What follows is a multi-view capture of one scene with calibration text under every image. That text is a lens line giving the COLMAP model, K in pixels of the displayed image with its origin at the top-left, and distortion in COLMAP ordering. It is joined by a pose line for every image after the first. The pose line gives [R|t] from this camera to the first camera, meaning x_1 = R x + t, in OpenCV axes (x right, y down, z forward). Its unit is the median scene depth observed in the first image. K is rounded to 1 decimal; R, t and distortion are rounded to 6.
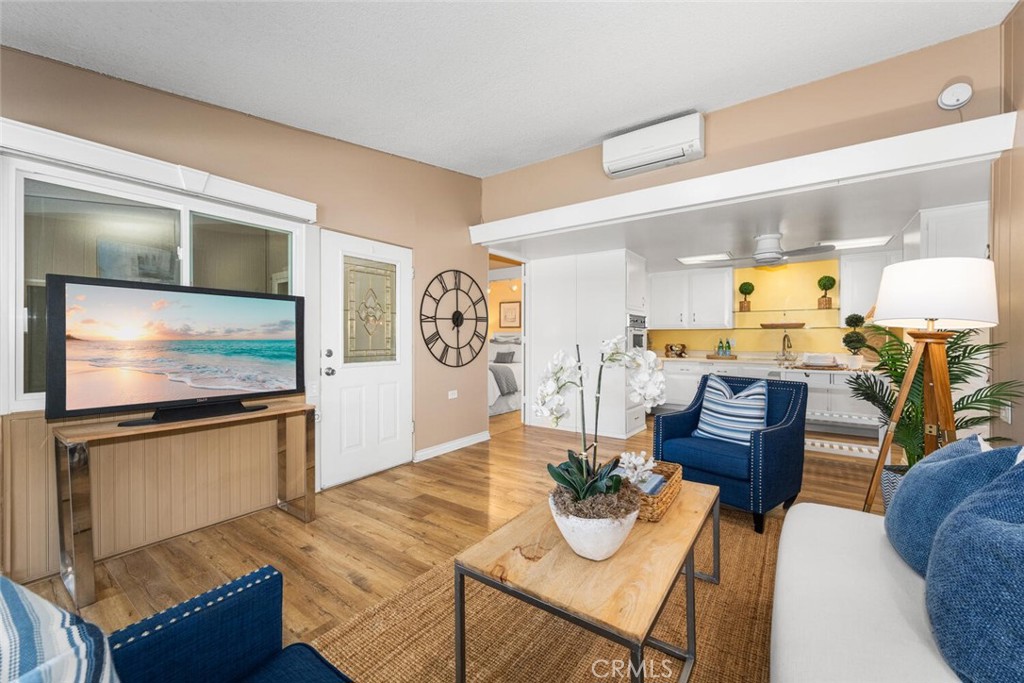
lens RADIAL K [[404.4, 0, 512.0], [0, 404.4, 341.5], [0, 0, 1]] dist [-0.001835, -0.000122]
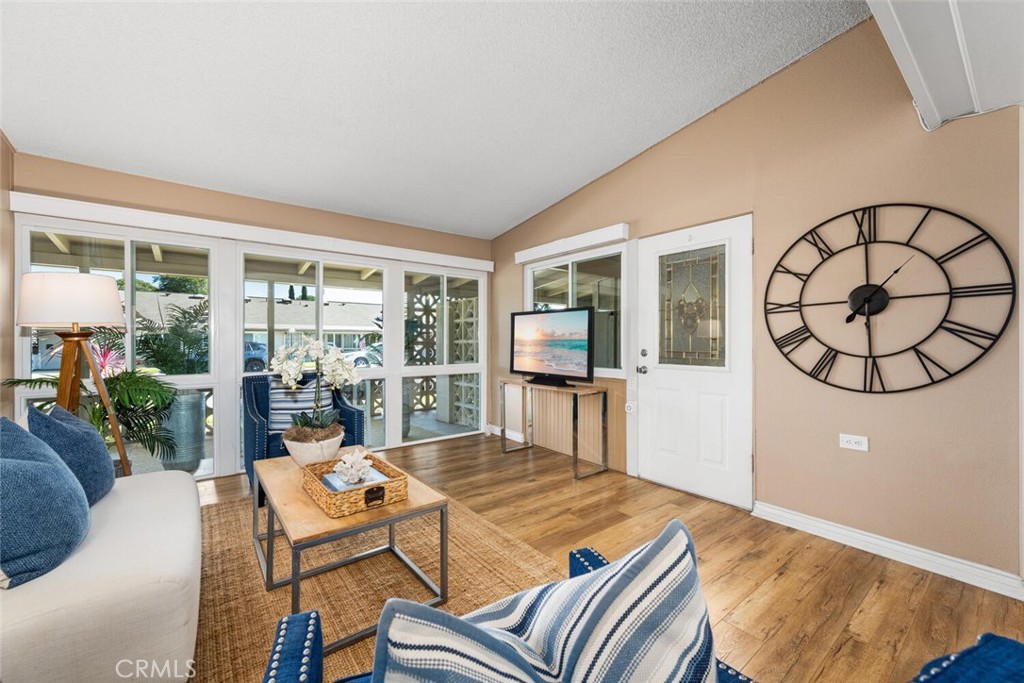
lens RADIAL K [[404.4, 0, 512.0], [0, 404.4, 341.5], [0, 0, 1]] dist [-0.001835, -0.000122]
pose [[-0.285909, 0.000557, -0.958257, 0.563057], [-0.006635, 0.999975, 0.002561, -0.001313], [0.958234, 0.007090, -0.285898, 0.811222]]
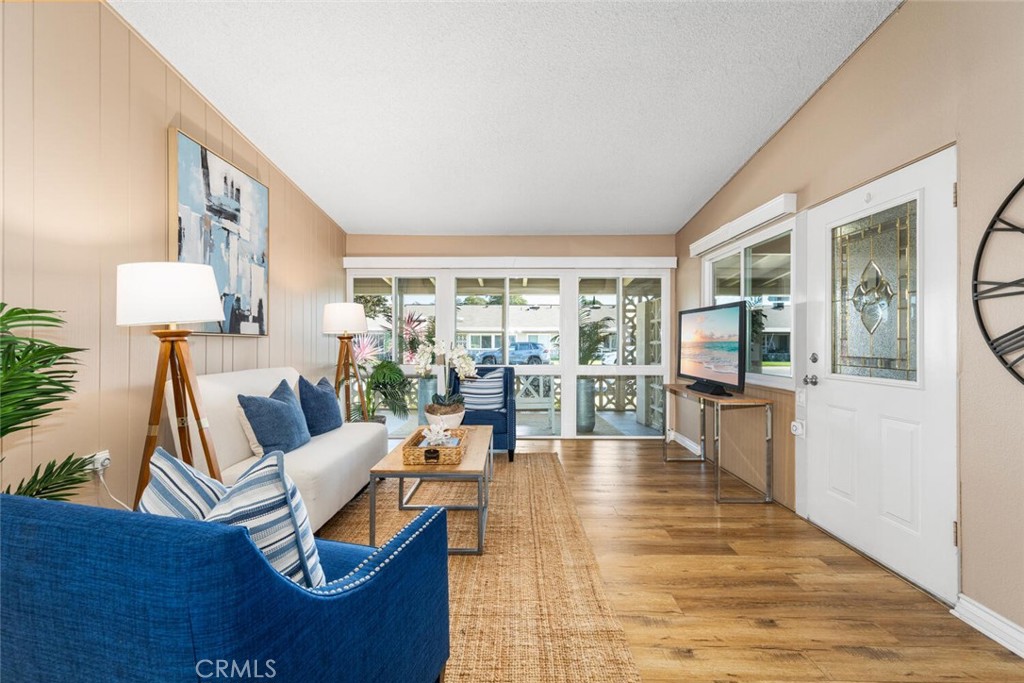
lens RADIAL K [[404.4, 0, 512.0], [0, 404.4, 341.5], [0, 0, 1]] dist [-0.001835, -0.000122]
pose [[-0.818726, -0.001892, -0.574182, 0.431056], [-0.006119, 0.999967, 0.005429, -0.004182], [0.574153, 0.007958, -0.818710, 1.101117]]
